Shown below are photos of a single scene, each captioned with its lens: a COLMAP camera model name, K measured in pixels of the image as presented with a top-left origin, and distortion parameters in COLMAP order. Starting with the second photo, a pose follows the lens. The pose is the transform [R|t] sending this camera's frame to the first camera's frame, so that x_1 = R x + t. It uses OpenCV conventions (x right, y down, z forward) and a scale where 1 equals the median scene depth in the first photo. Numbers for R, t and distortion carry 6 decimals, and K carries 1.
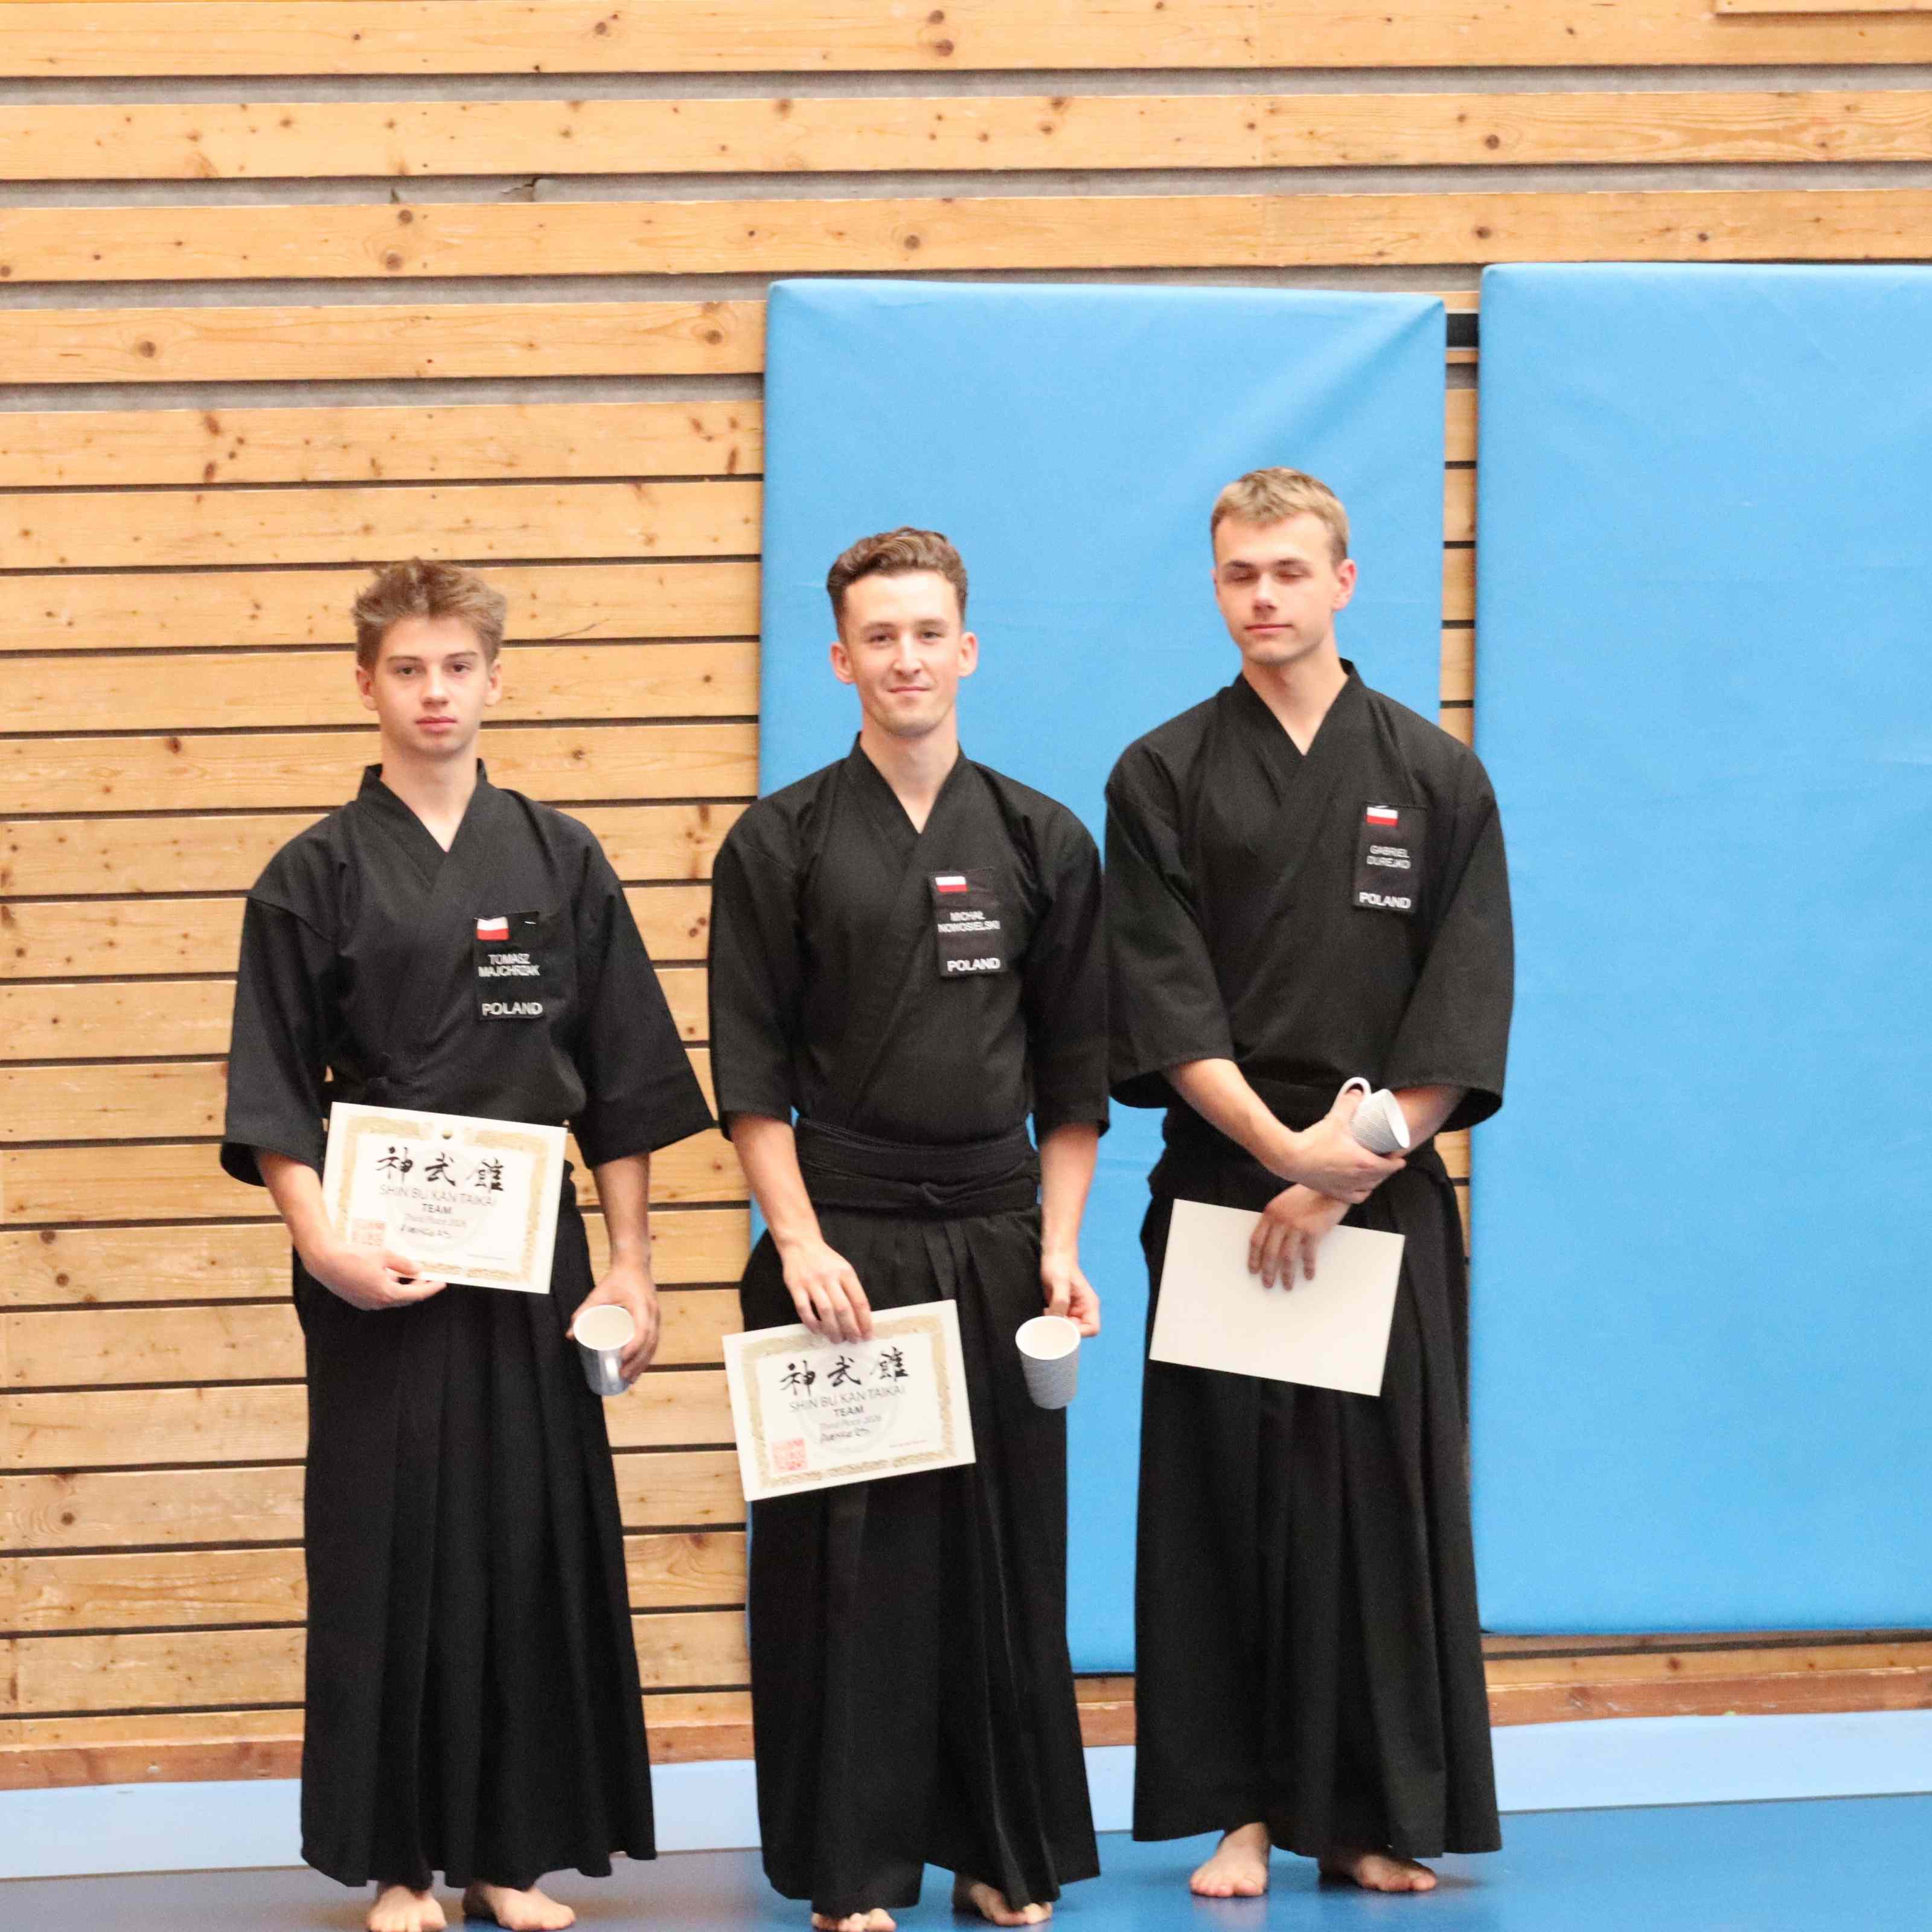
lens RADIAL K [[13444.1, 0, 966.0], [0, 13444.1, 966.0], [0, 0, 1]] dist [0.293201, -17.019531]
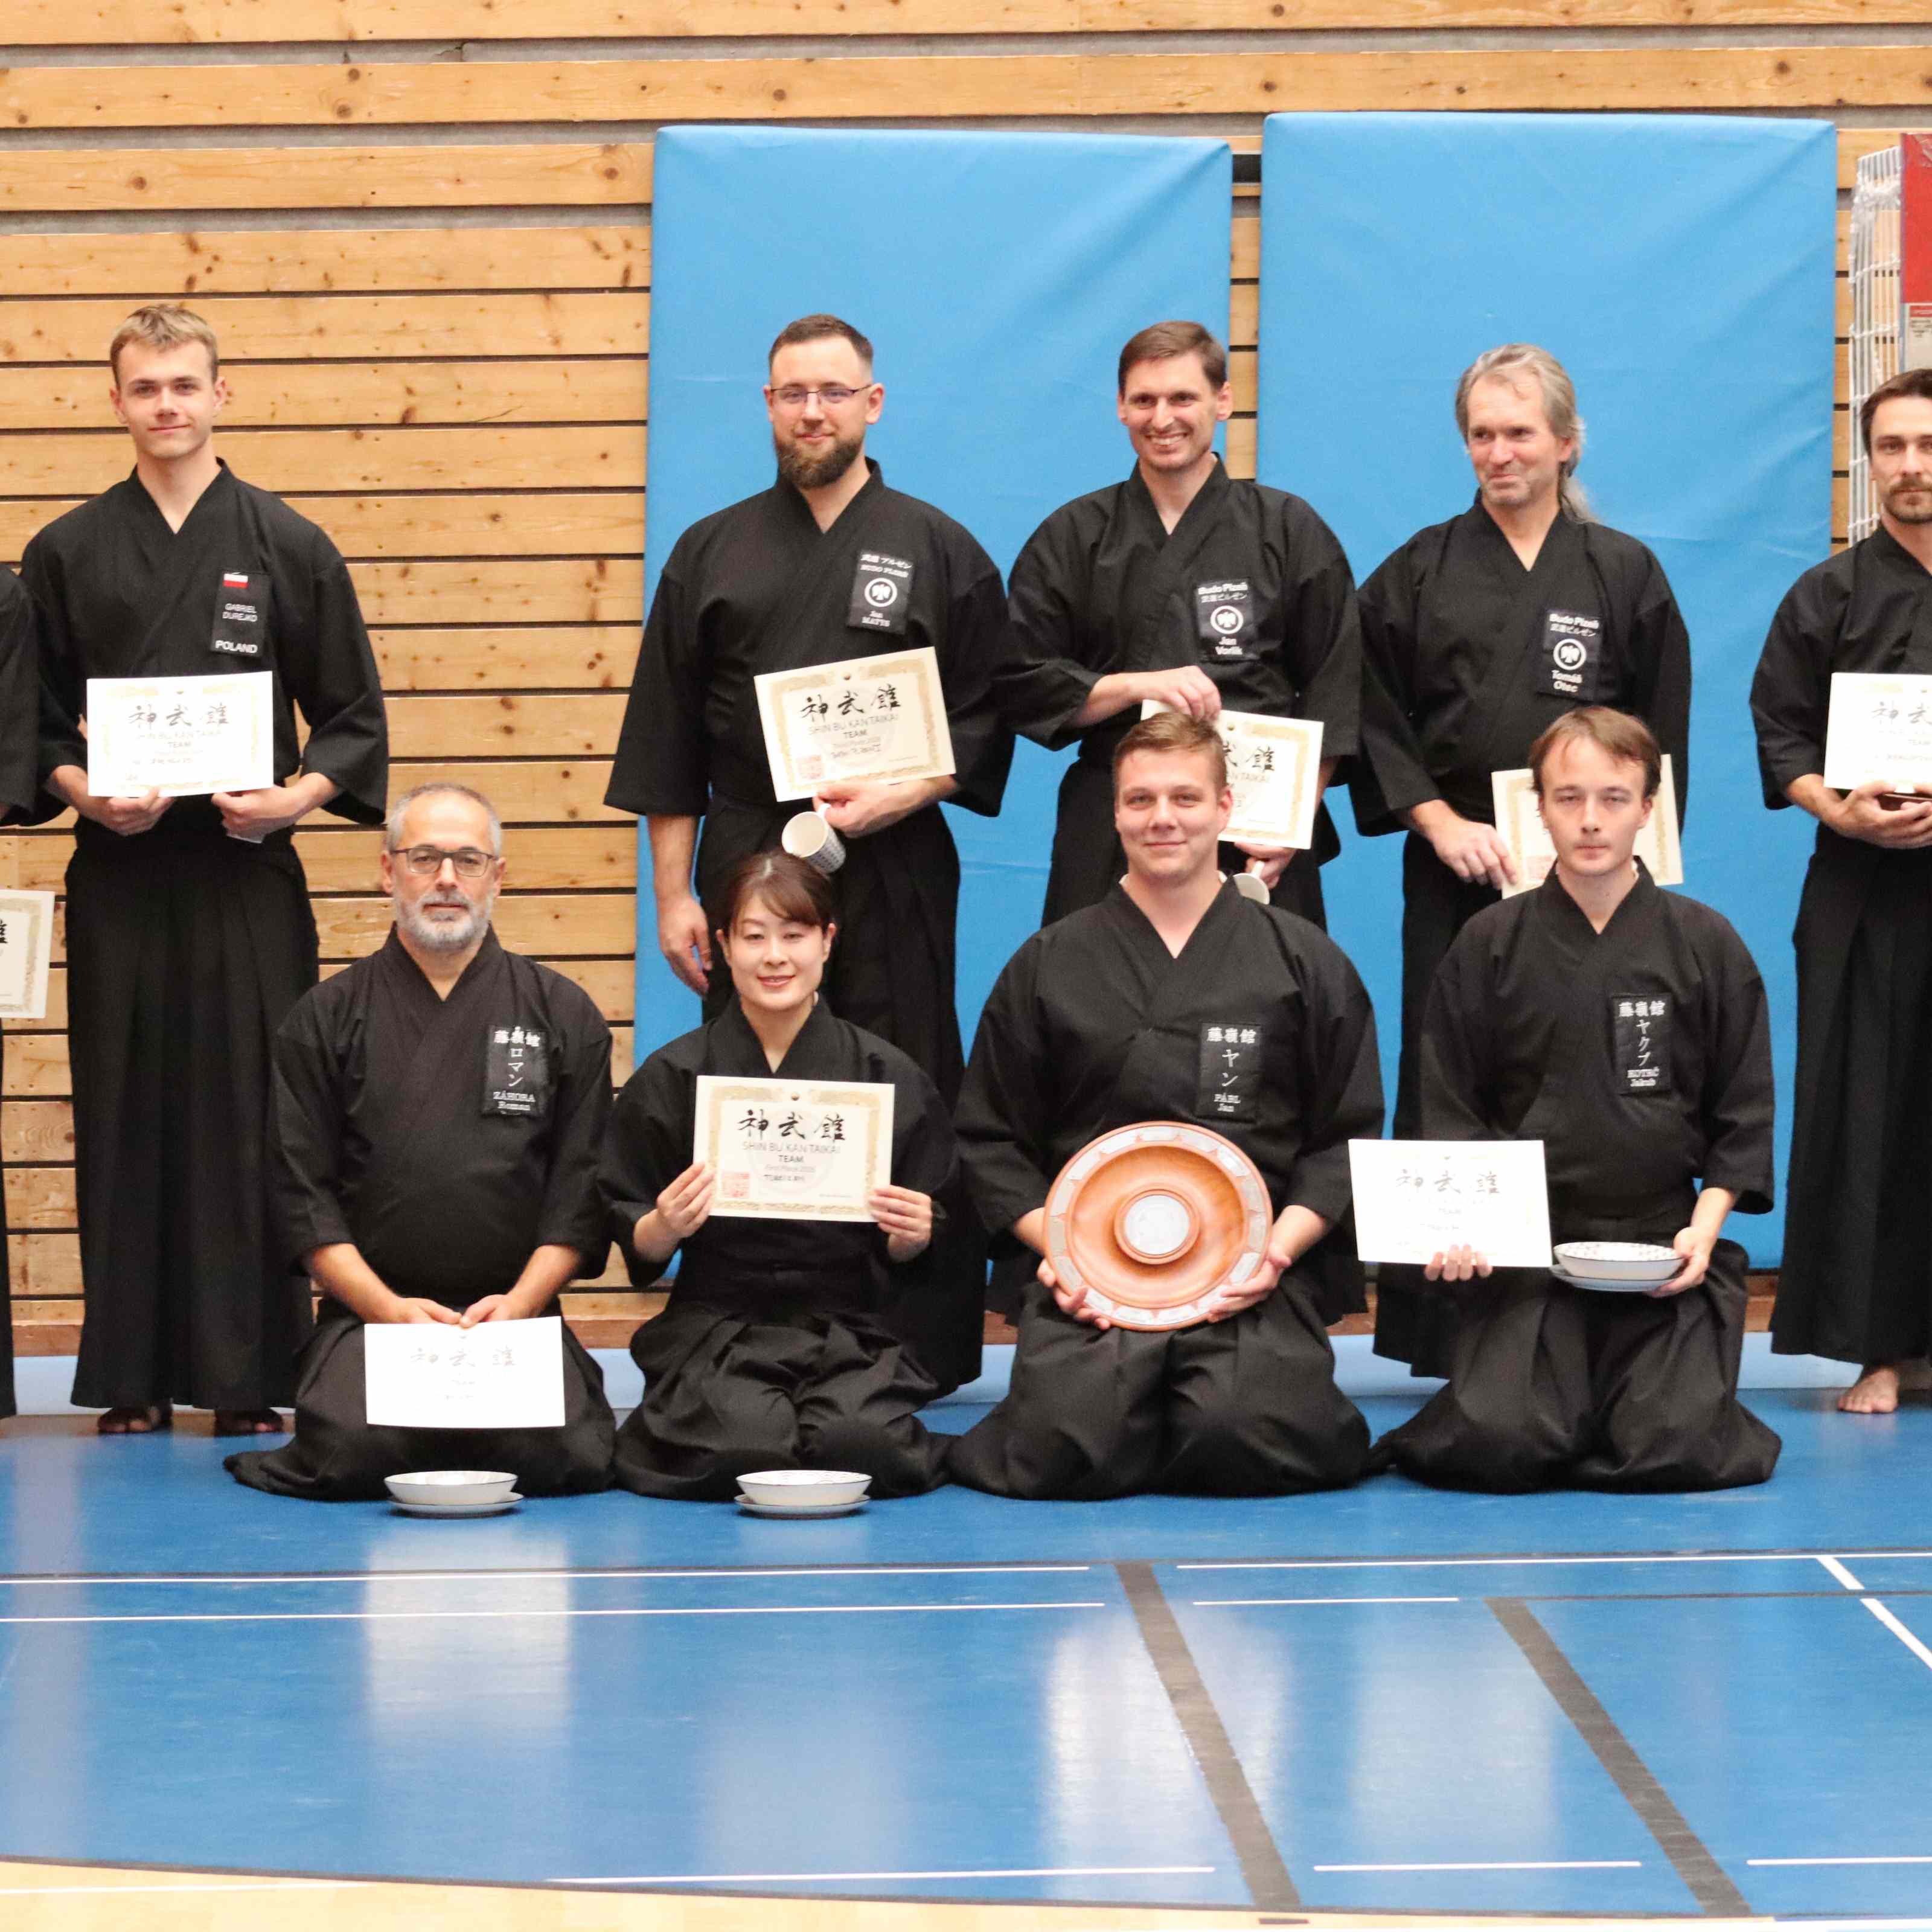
lens RADIAL K [[13444.1, 0, 966.0], [0, 13444.1, 966.0], [0, 0, 1]] dist [0.293201, -17.019531]
pose [[0.965896, 0.018084, -0.258300, 0.326391], [-0.012637, 0.999662, 0.022730, -0.003419], [0.258623, -0.018691, 0.965797, -0.162085]]
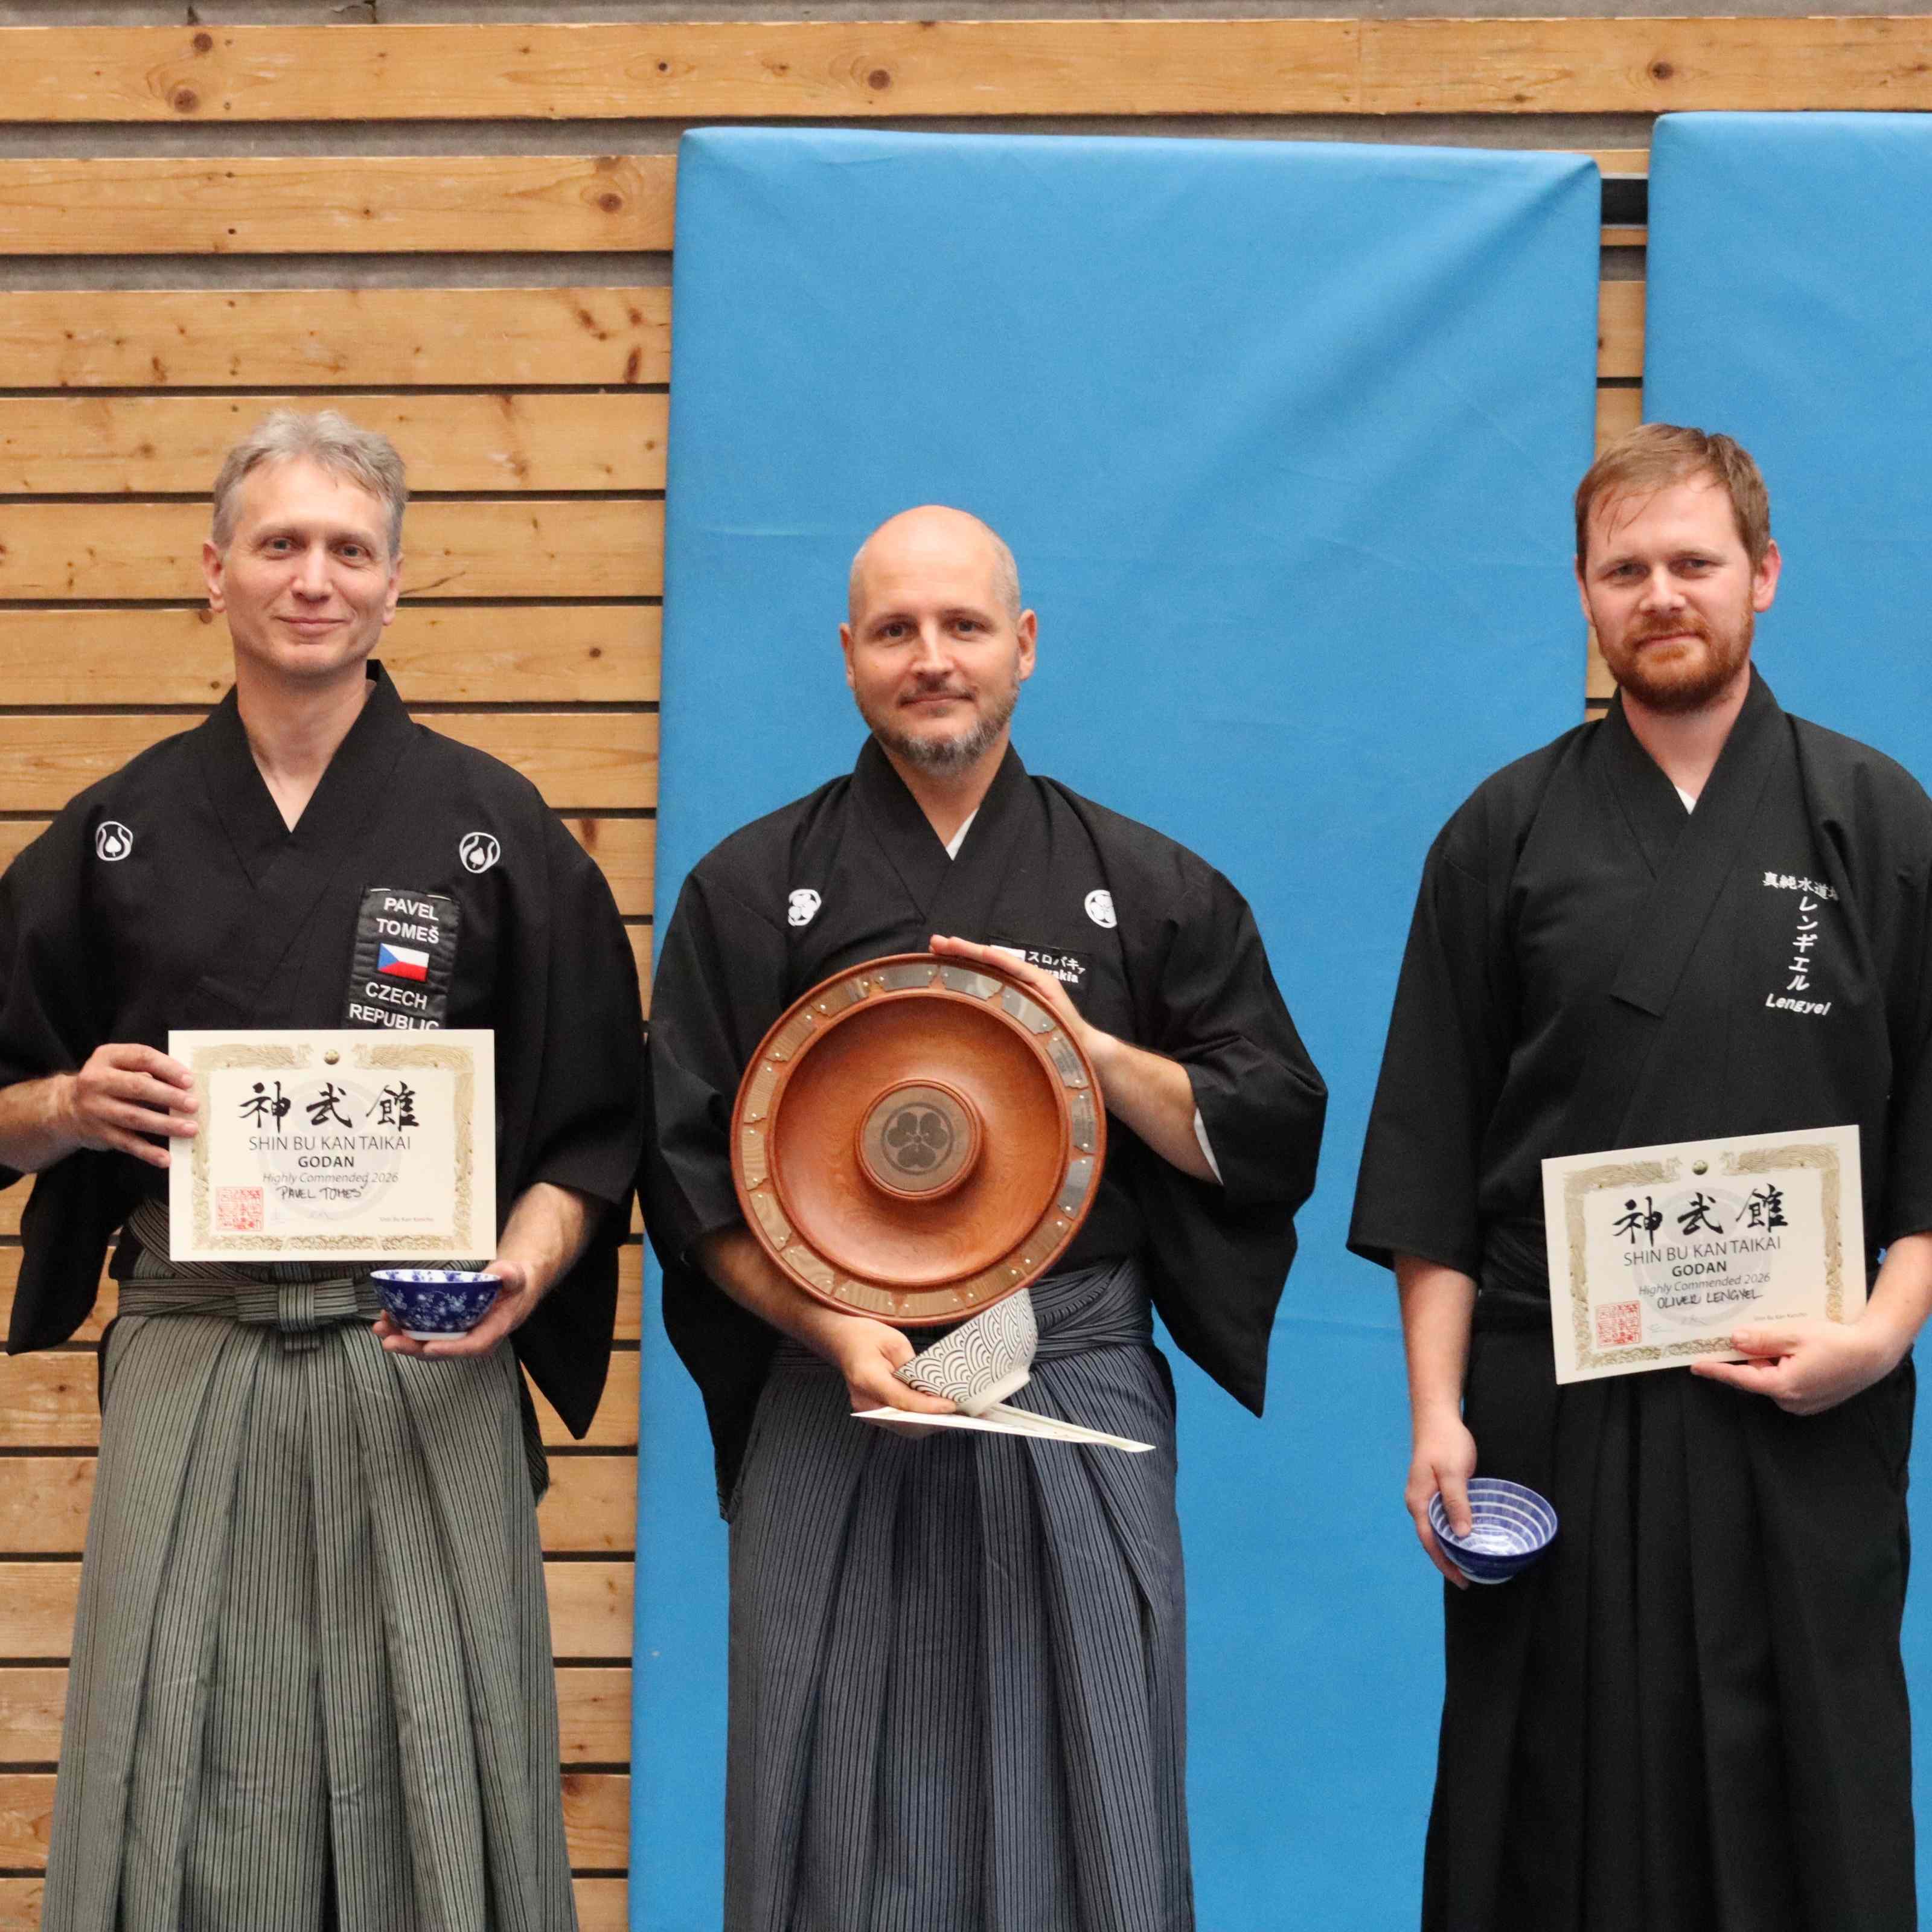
lens RADIAL K [[13444.1, 0, 966.0], [0, 13444.1, 966.0], [0, 0, 1]] dist [0.293201, -17.019531]
pose [[0.955563, 0.023100, -0.293880, 0.224758], [-0.021825, 0.999733, 0.007617, -0.009960], [0.293978, -0.000865, 0.955812, 0.280872]]
